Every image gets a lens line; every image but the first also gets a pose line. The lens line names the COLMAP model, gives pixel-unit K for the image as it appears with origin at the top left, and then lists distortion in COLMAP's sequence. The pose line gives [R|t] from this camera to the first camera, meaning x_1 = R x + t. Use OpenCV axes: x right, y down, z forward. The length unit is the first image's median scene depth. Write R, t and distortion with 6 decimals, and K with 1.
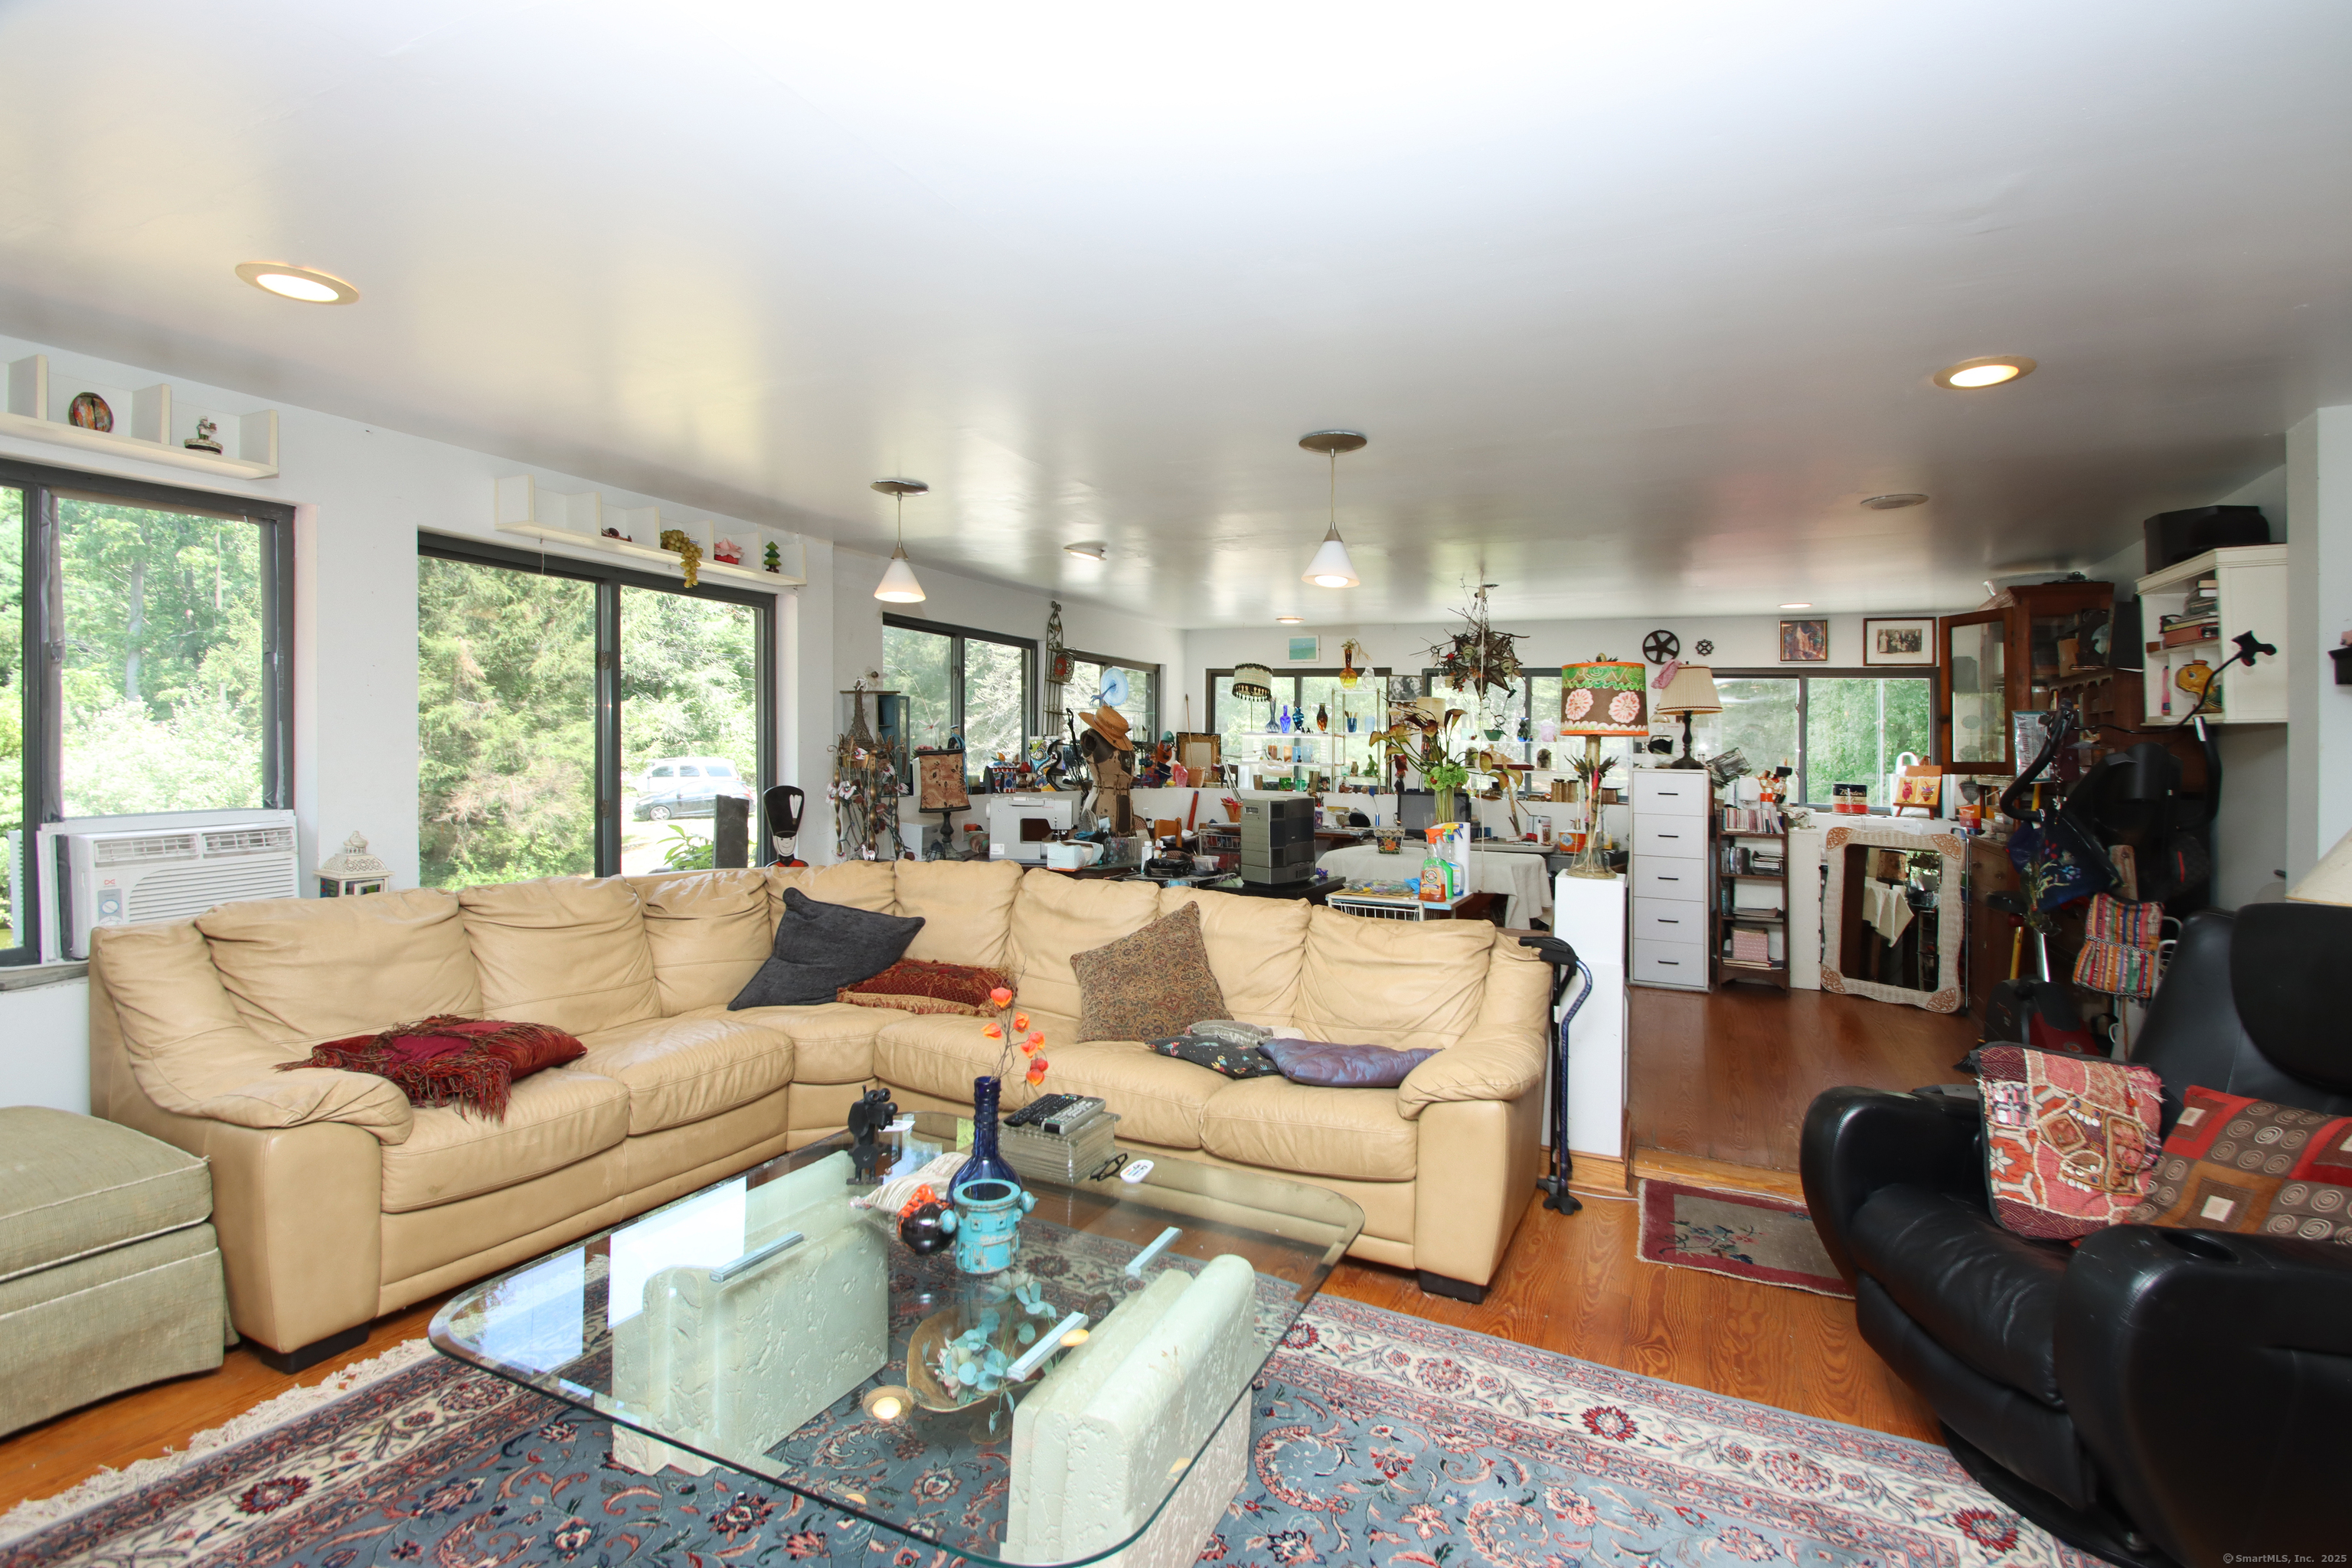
lens RADIAL K [[1011.4, 0, 1174.1], [0, 1011.4, 776.0], [0, 0, 1]] dist [0.001701, 0.000359]
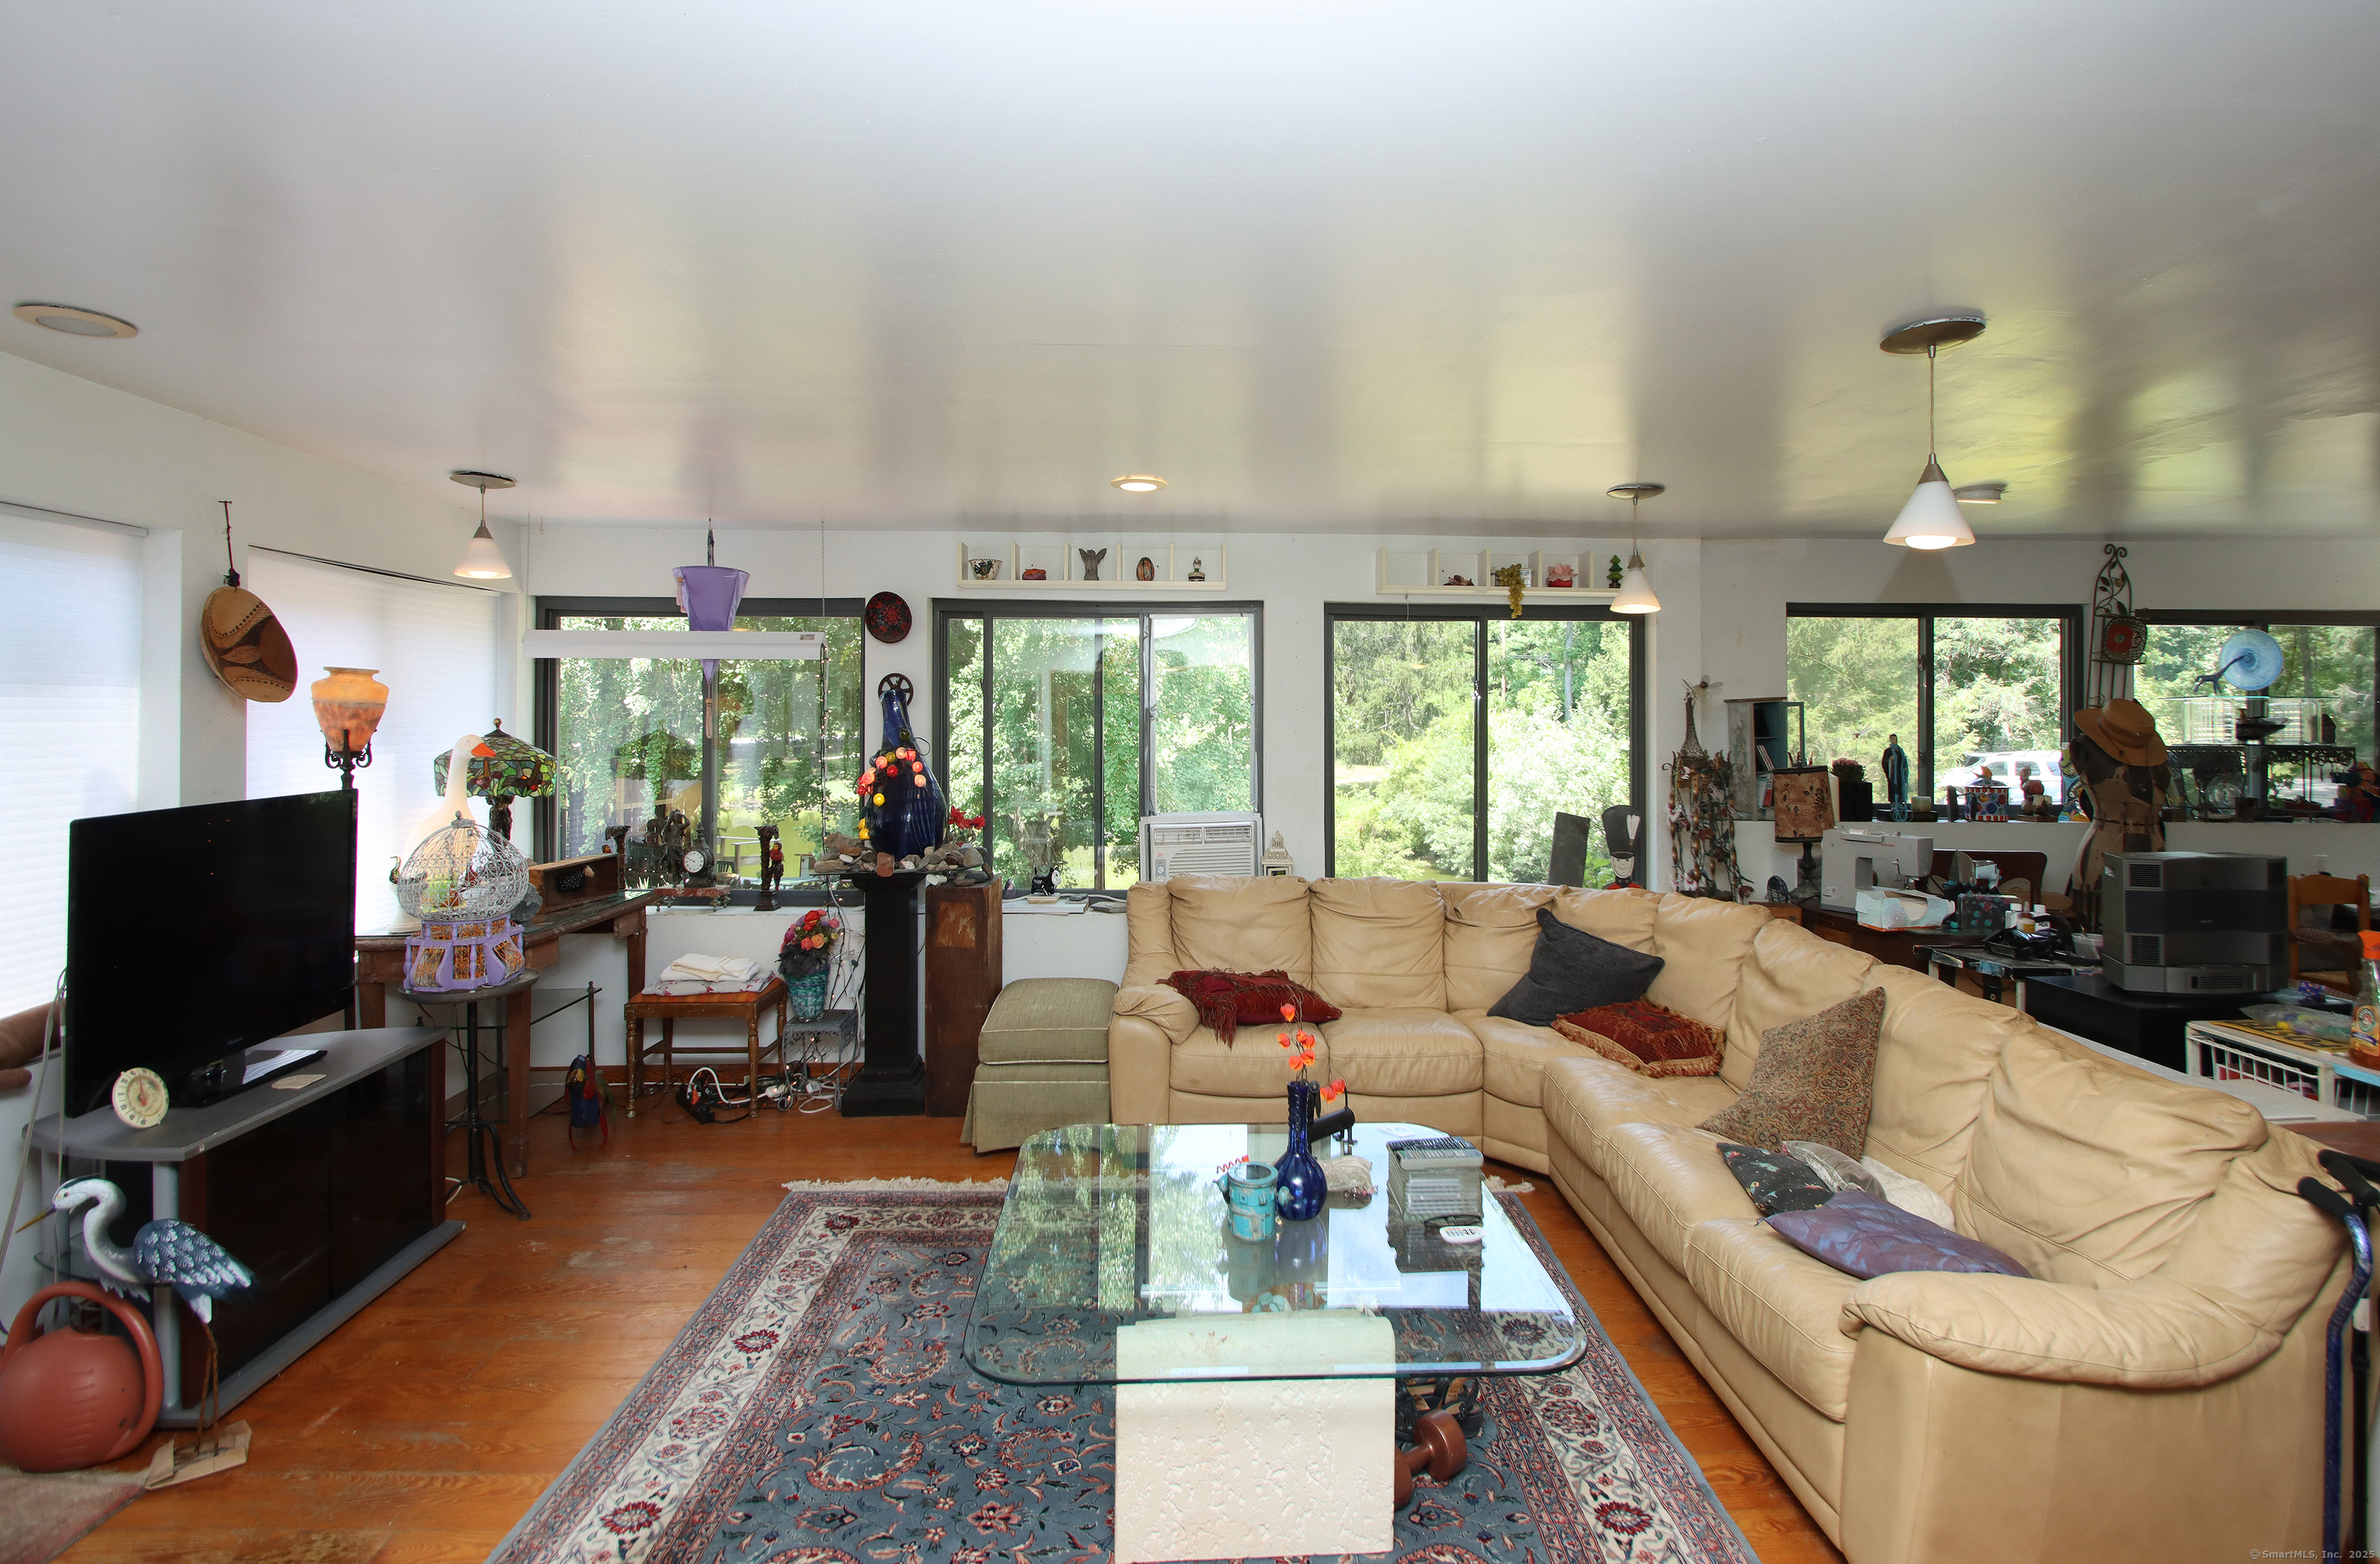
lens RADIAL K [[1120.8, 0, 1187.1], [0, 1120.8, 772.1], [0, 0, 1]] dist [0.004121, -0.001312]
pose [[0.468165, 0.007307, -0.883611, 0.449281], [-0.008293, 0.999958, 0.003875, -0.027485], [0.883602, 0.005514, 0.468206, 0.158220]]
